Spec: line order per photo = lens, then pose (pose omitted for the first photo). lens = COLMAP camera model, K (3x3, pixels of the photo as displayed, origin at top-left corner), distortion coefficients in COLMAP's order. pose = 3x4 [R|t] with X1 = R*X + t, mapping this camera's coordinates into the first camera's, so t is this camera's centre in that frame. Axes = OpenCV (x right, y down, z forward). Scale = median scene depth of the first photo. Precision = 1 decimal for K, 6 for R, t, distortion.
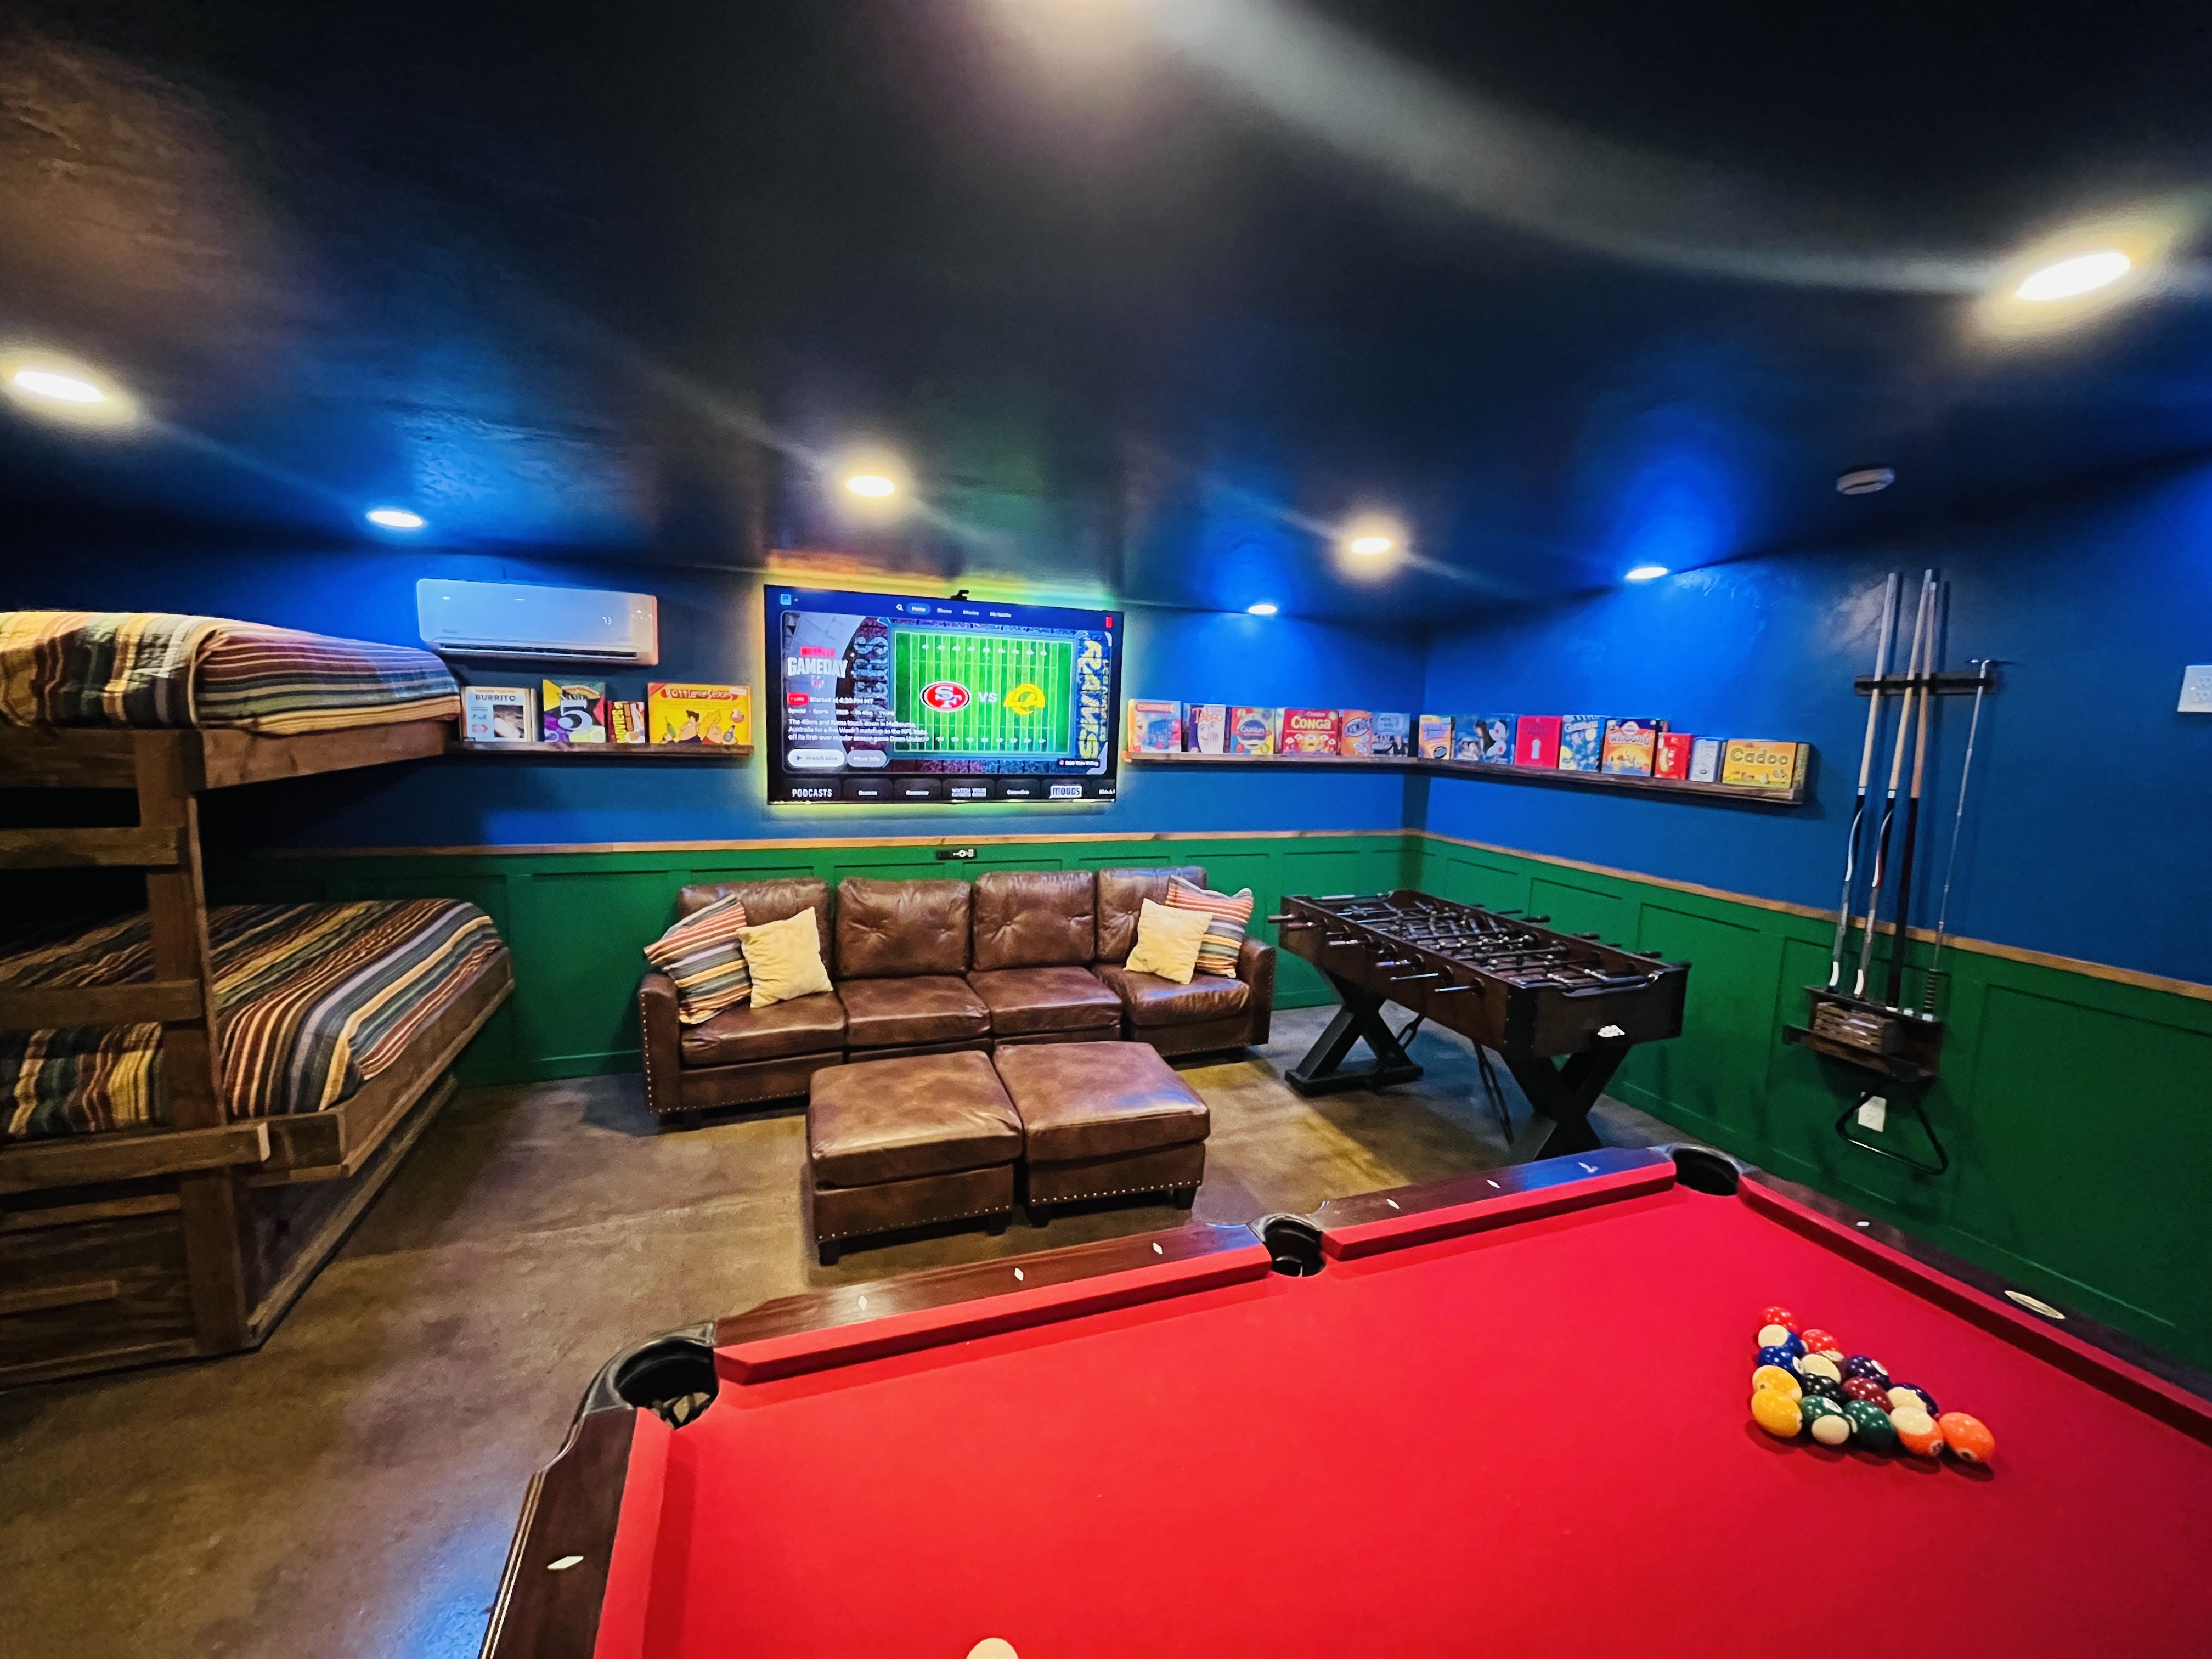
lens RADIAL K [[894.7, 0, 1106.0], [0, 894.7, 829.5], [0, 0, 1]] dist [-0.001783, -0.000244]
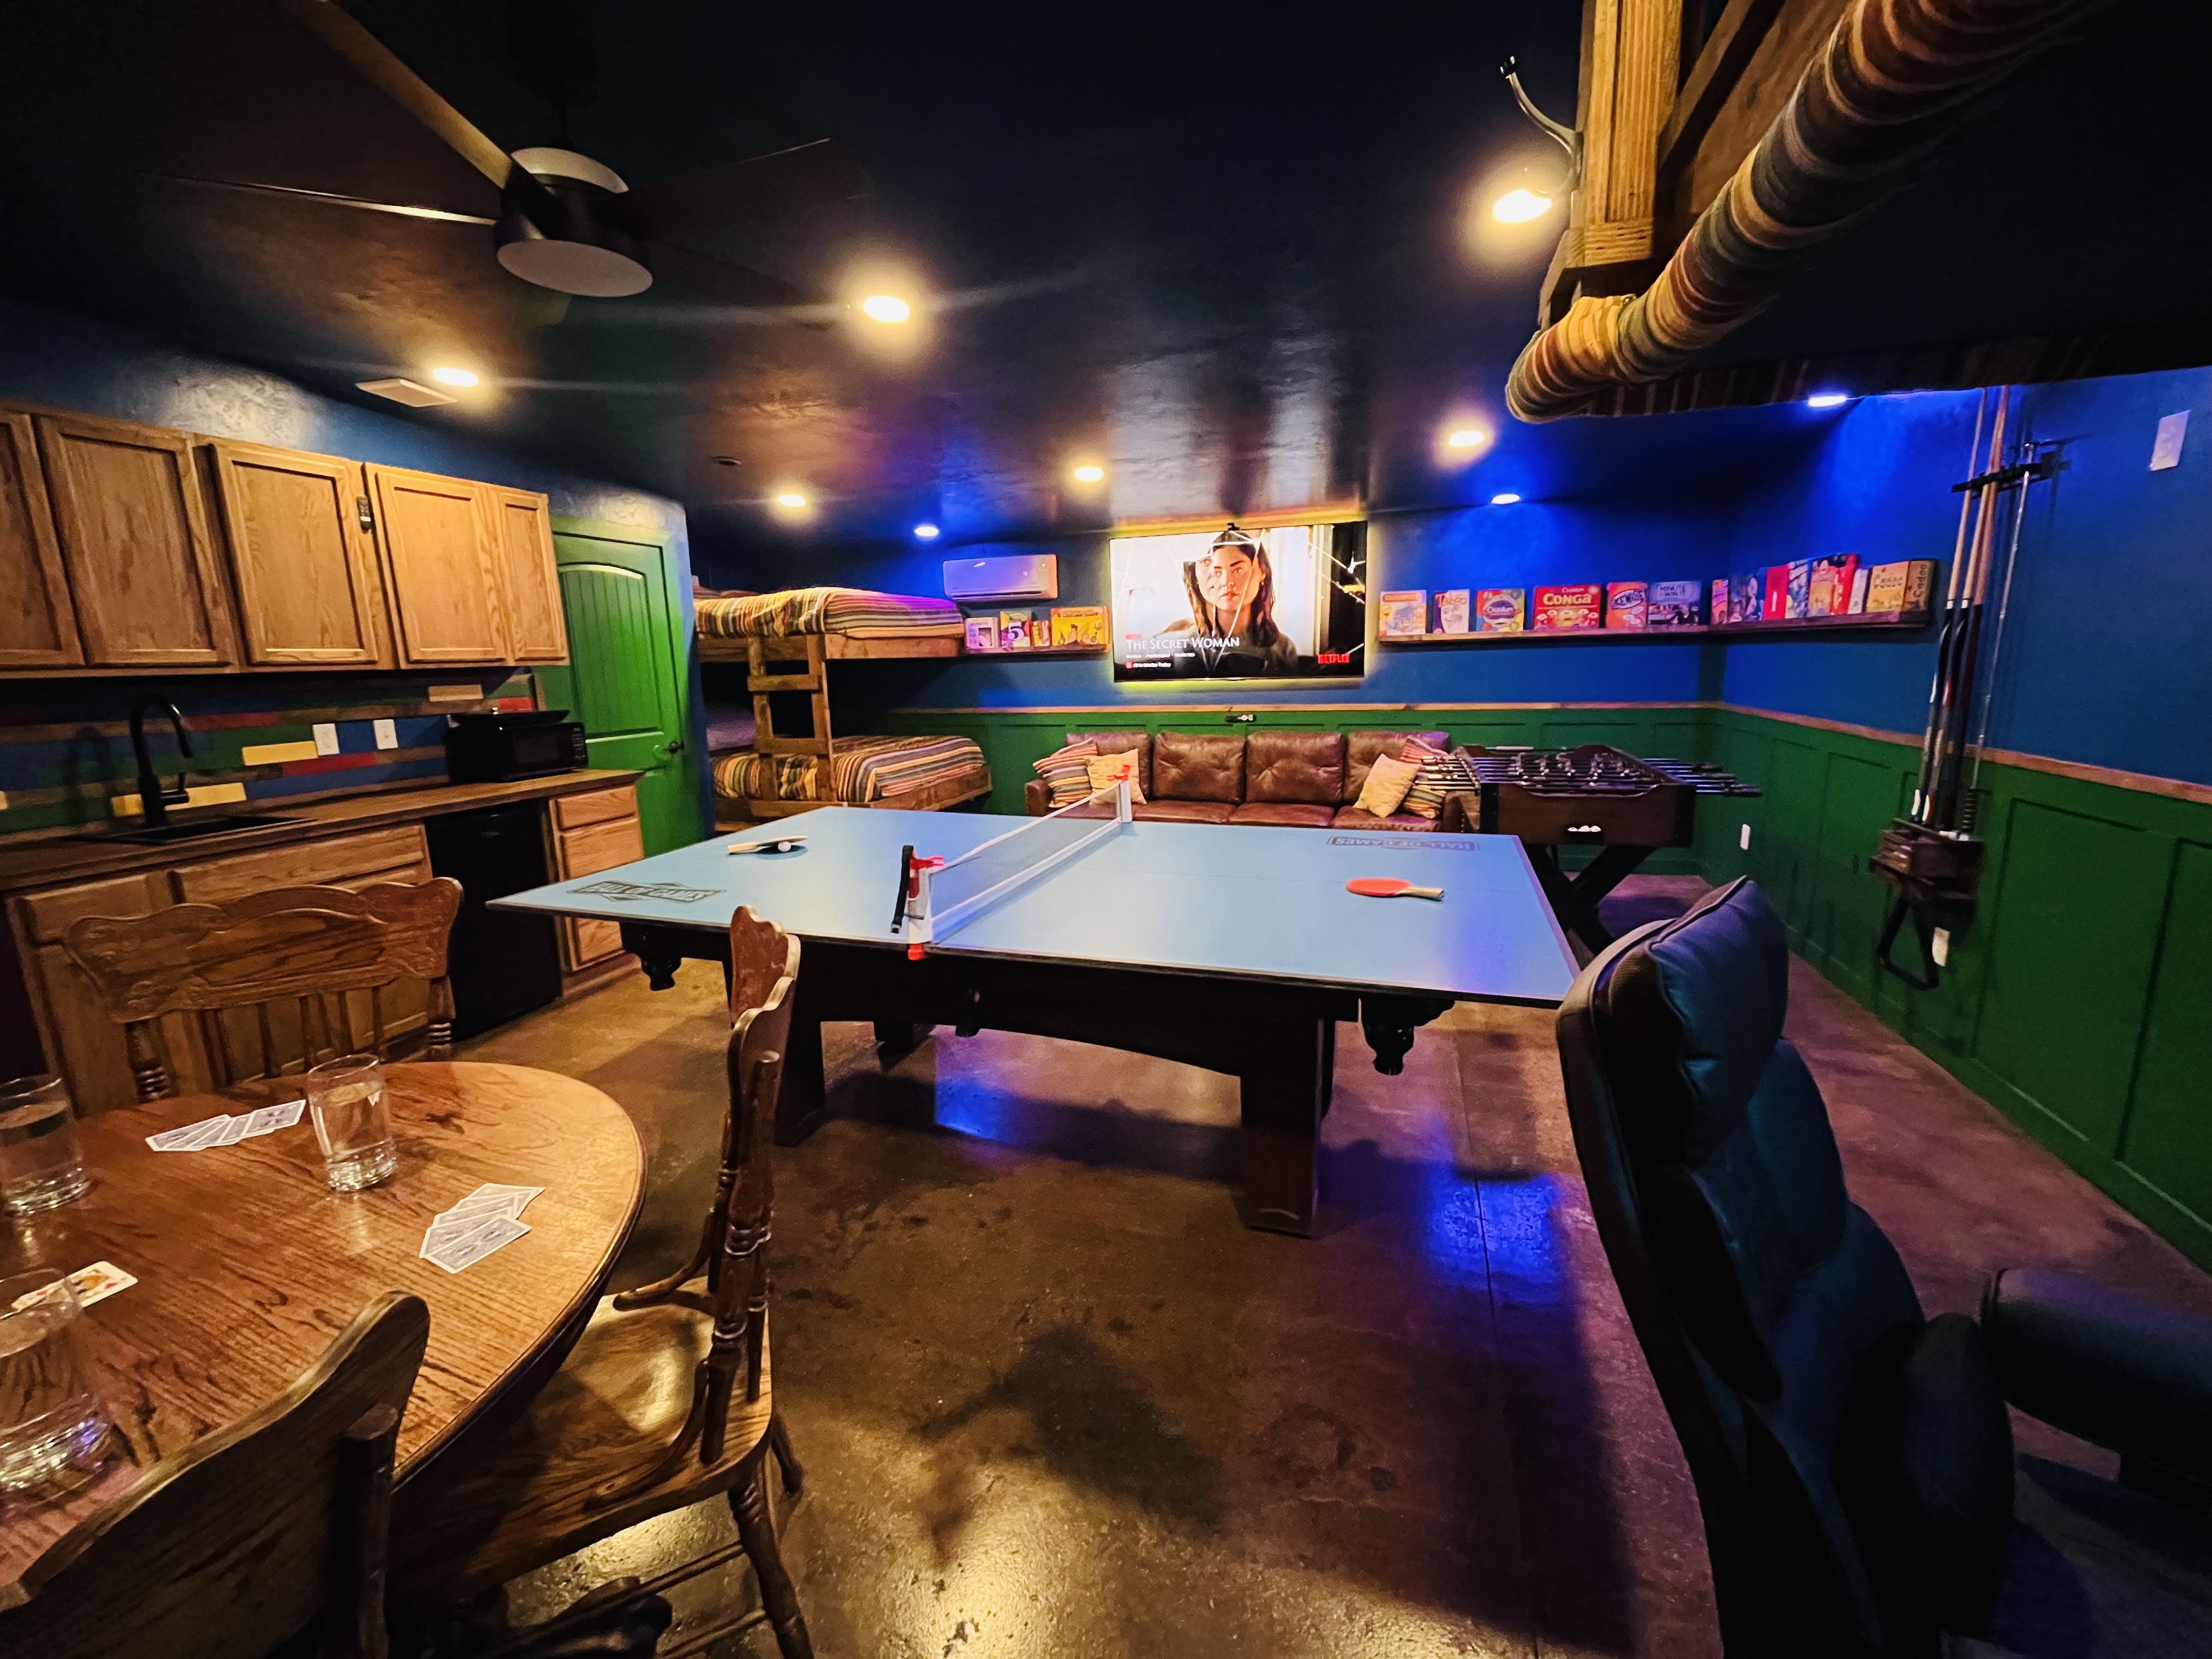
lens RADIAL K [[894.7, 0, 1106.0], [0, 894.7, 829.5], [0, 0, 1]] dist [-0.001783, -0.000244]
pose [[0.776870, 0.066063, -0.626185, 0.629611], [-0.028307, 0.997140, 0.070081, 0.124272], [0.629024, -0.036719, 0.776518, -0.239089]]
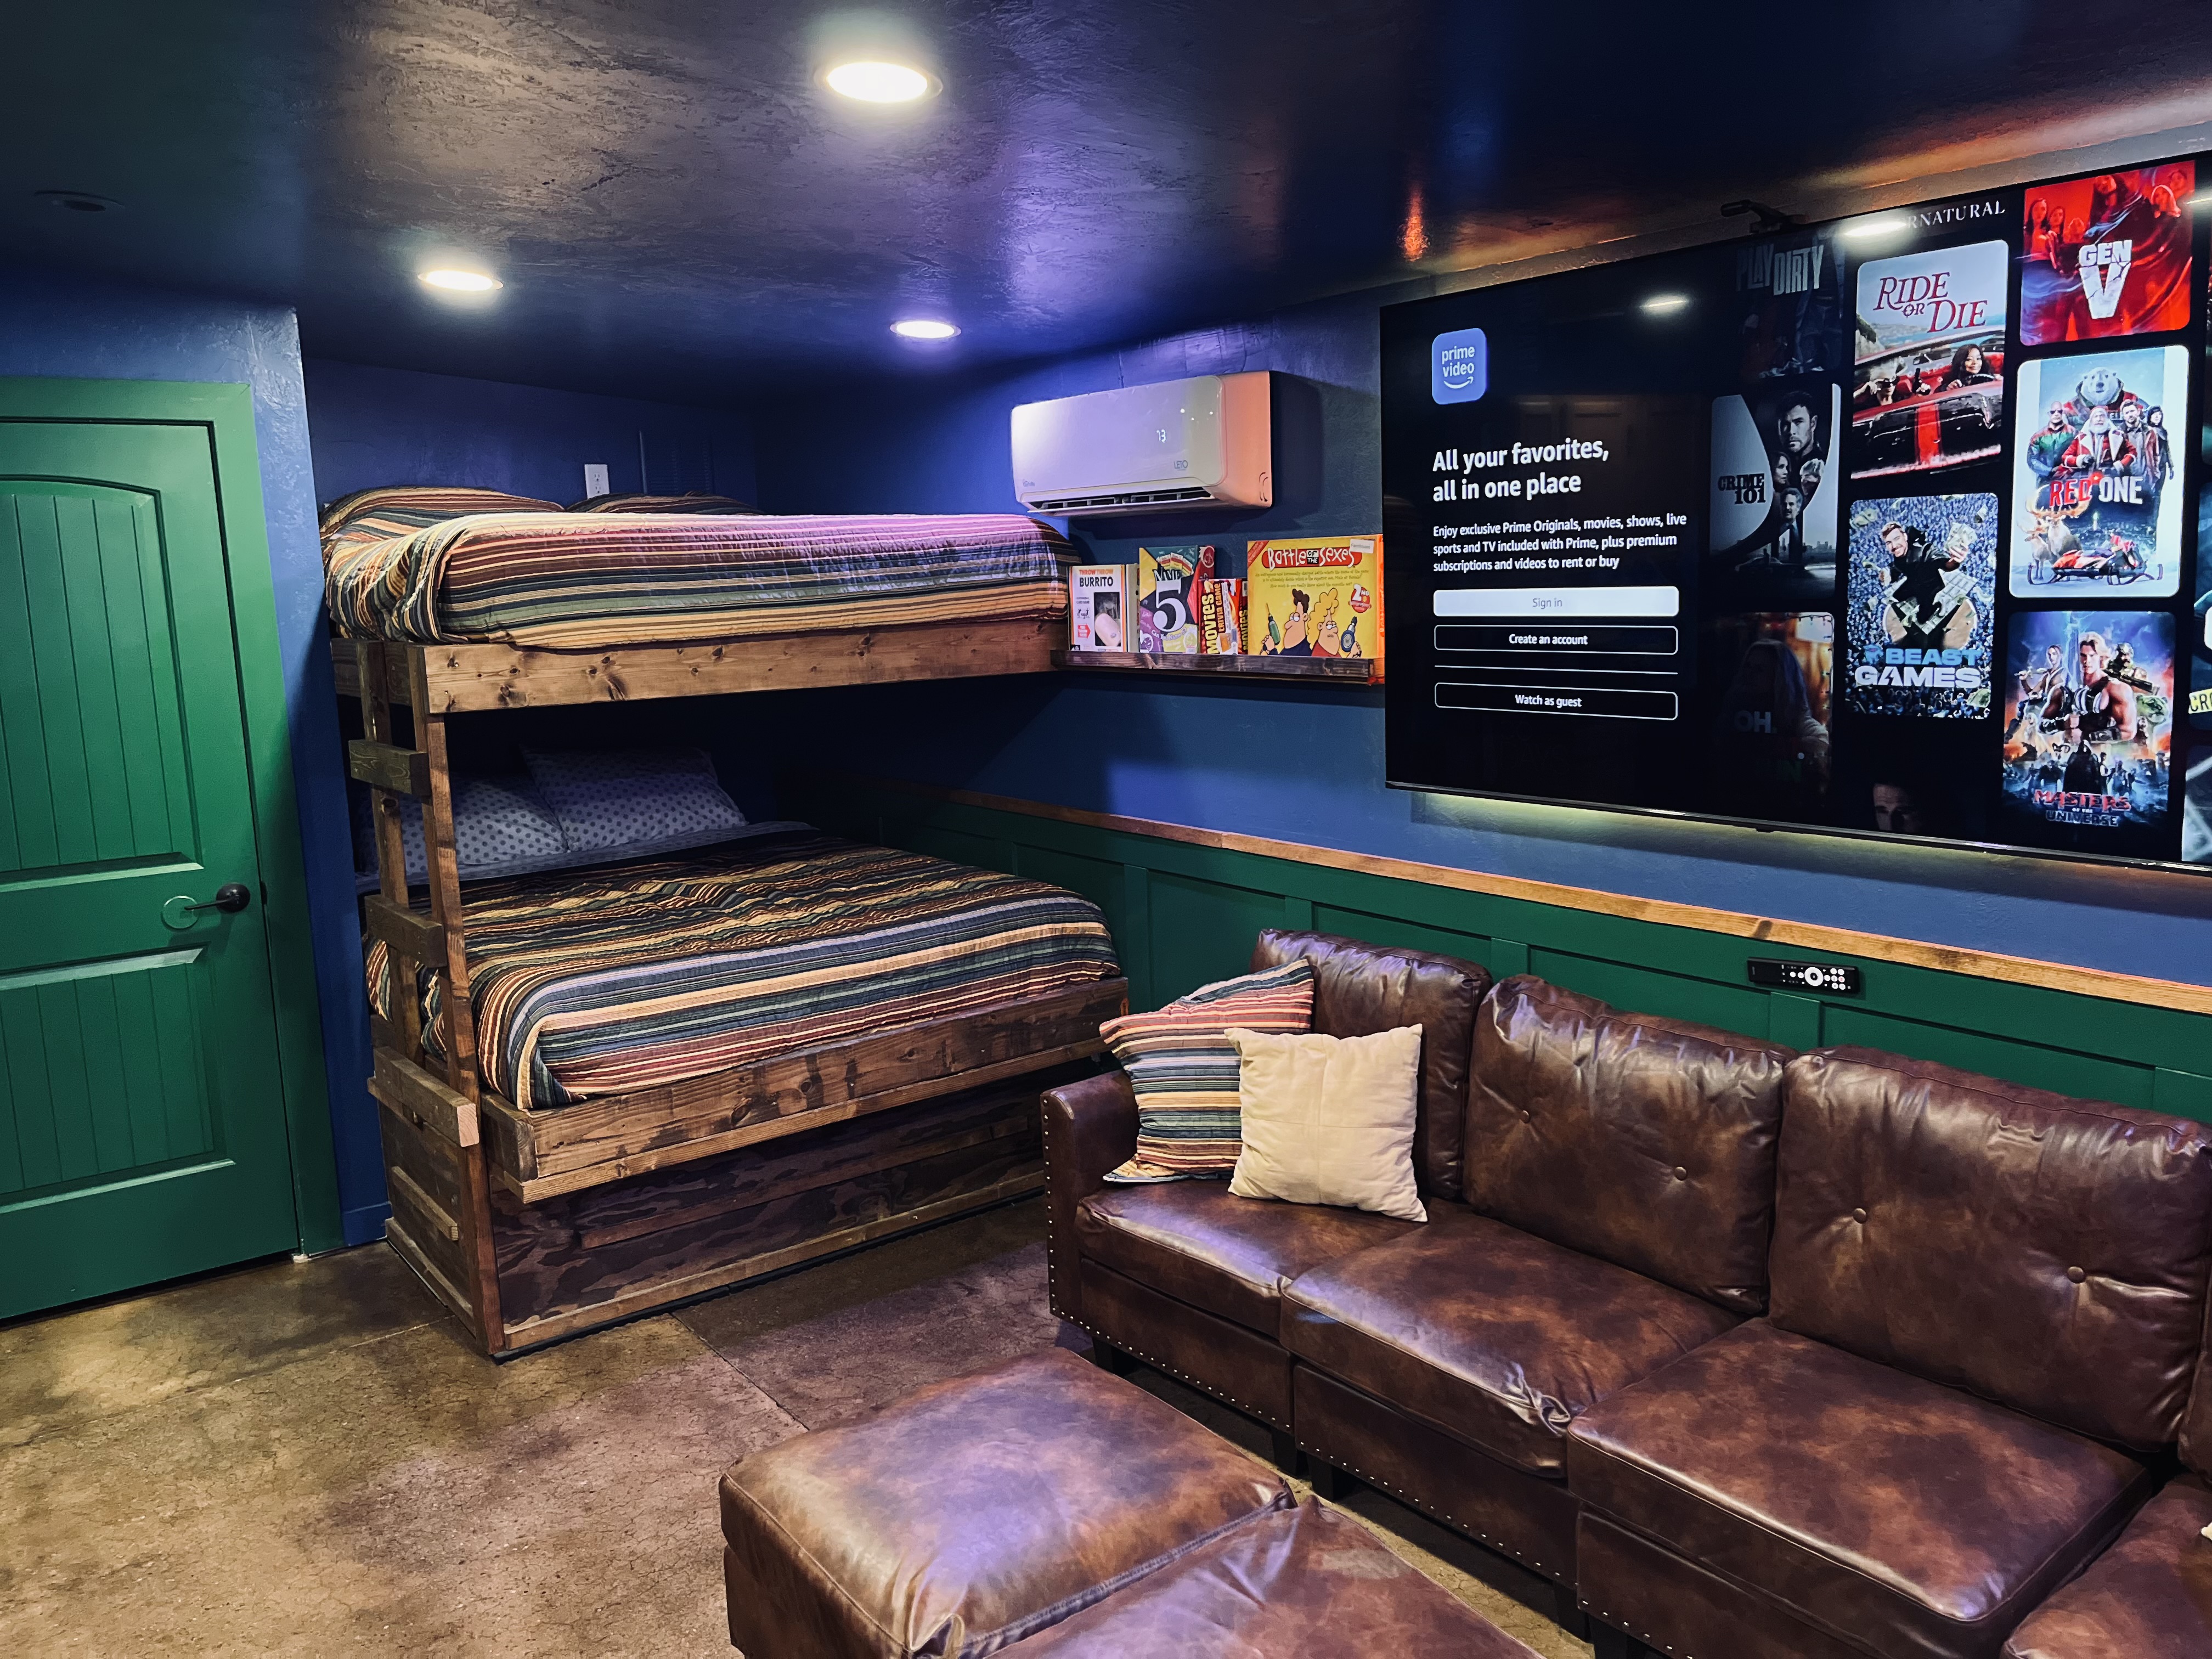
lens RADIAL K [[1689.2, 0, 1126.3], [0, 1689.2, 818.7], [0, 0, 1]] dist [0.038036, -0.001996]
pose [[0.290990, 0.097685, -0.951726, 0.442886], [-0.084945, 0.993483, 0.075999, -0.069321], [0.952948, 0.058730, 0.297392, 0.633835]]
